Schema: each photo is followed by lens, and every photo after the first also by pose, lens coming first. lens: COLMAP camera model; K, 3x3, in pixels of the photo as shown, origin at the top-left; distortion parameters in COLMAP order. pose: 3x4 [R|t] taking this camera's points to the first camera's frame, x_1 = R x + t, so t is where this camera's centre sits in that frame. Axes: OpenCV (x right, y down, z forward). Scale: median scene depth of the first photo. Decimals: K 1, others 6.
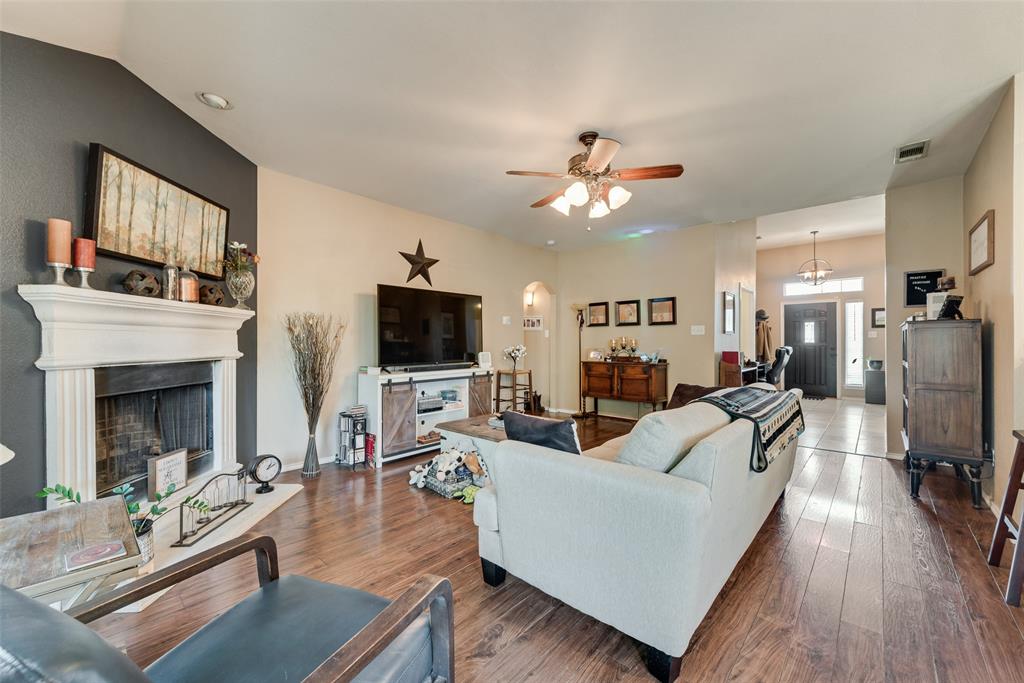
lens RADIAL K [[398.9, 0, 504.2], [0, 398.9, 341.0], [0, 0, 1]] dist [0.010076, -0.003649]
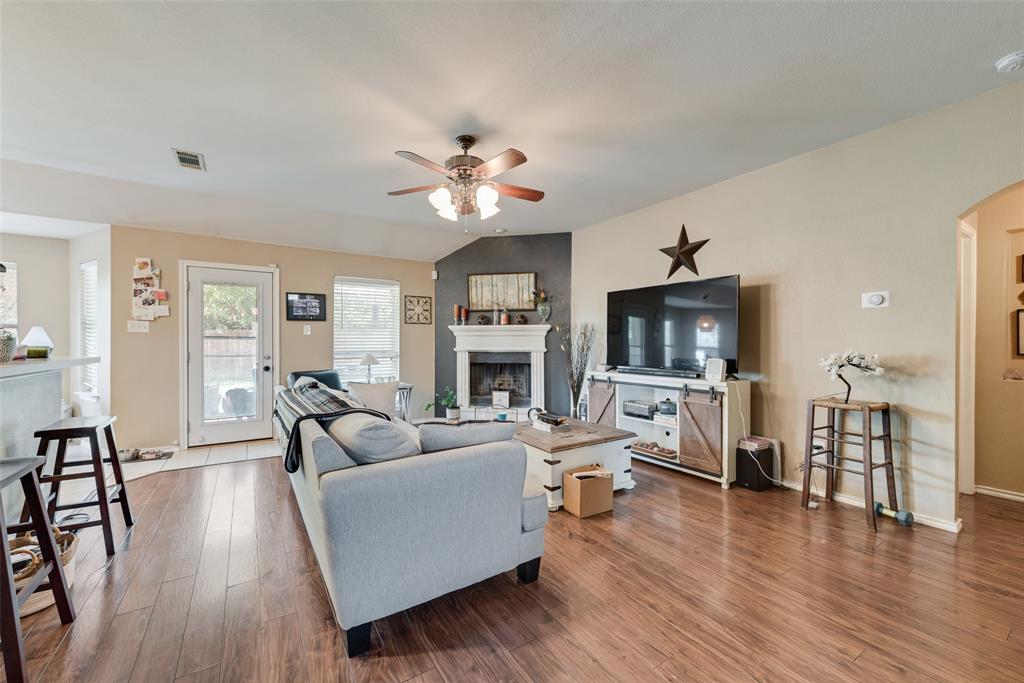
lens RADIAL K [[398.9, 0, 504.1], [0, 398.9, 343.2], [0, 0, 1]] dist [0.010076, -0.003649]
pose [[-0.241471, 0.003007, -0.970403, 0.832796], [0.001610, 0.999995, 0.002698, -0.001156], [0.970407, -0.000911, -0.241475, 0.951456]]
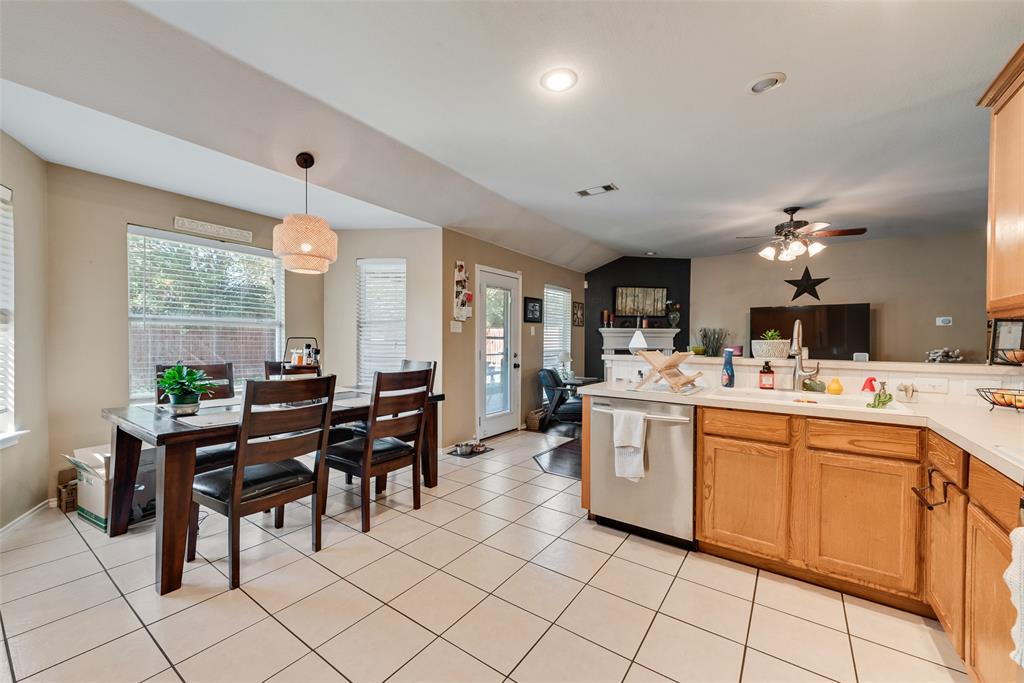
lens RADIAL K [[398.9, 0, 505.2], [0, 398.9, 345.1], [0, 0, 1]] dist [0.010076, -0.003649]
pose [[0.132238, 0.012374, -0.991141, 1.127986], [-0.002689, 0.999923, 0.012125, -0.007465], [0.991214, 0.001061, 0.132261, -0.199567]]
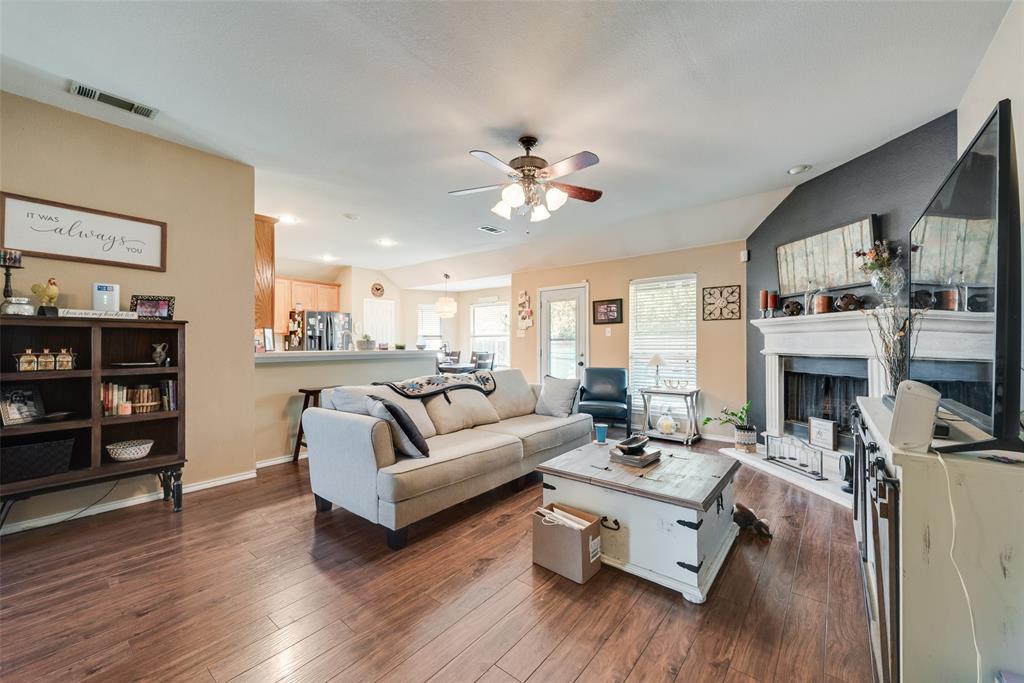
lens RADIAL K [[398.9, 0, 510.0], [0, 398.9, 341.3], [0, 0, 1]] dist [0.010076, -0.003649]
pose [[-0.997305, 0.000691, -0.073369, 0.237117], [0.001444, 0.999947, -0.010206, 0.006965], [0.073358, -0.010284, -0.997253, 1.432158]]
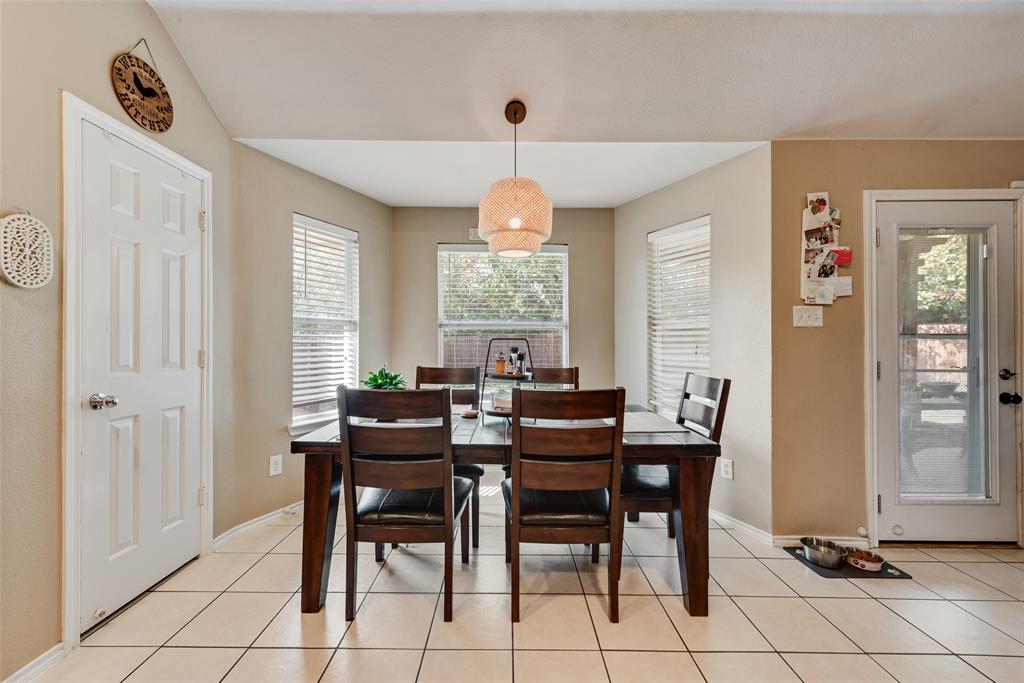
lens RADIAL K [[398.9, 0, 508.9], [0, 398.9, 344.3], [0, 0, 1]] dist [0.010076, -0.003649]
pose [[-0.731789, -0.003018, -0.681525, 0.768225], [0.001292, 0.999982, -0.005816, 0.000483], [0.681530, -0.005137, -0.731772, -0.062298]]
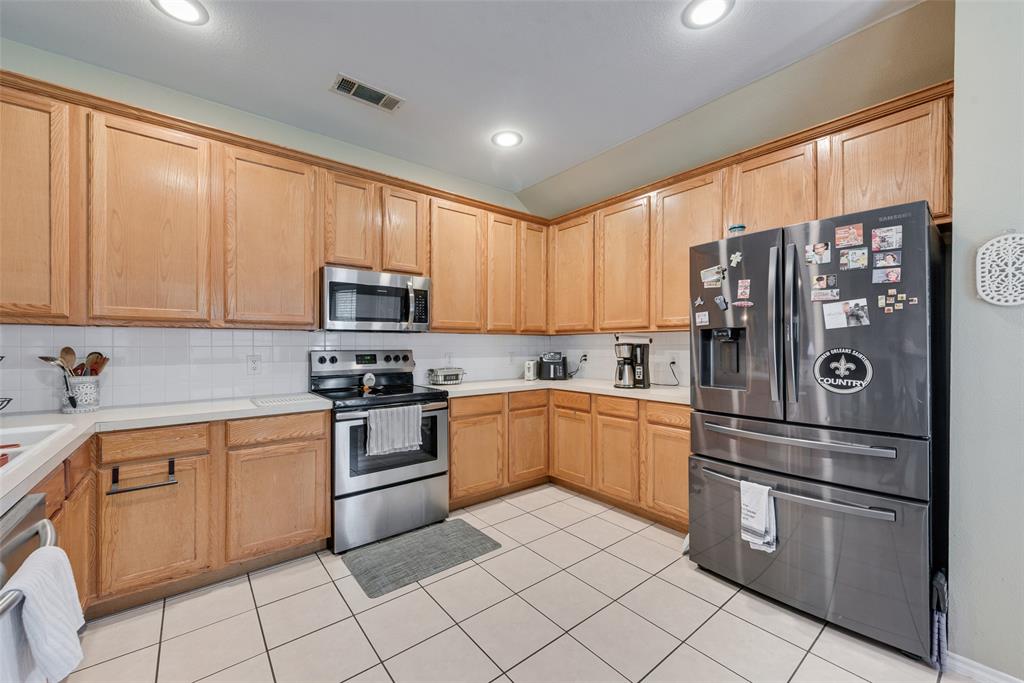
lens RADIAL K [[398.9, 0, 508.4], [0, 398.9, 343.4], [0, 0, 1]] dist [0.010076, -0.003649]
pose [[0.137415, 0.003663, 0.990507, 0.436181], [-0.004209, 0.999986, -0.003114, -0.013706], [-0.990505, -0.003741, 0.137429, -0.205299]]
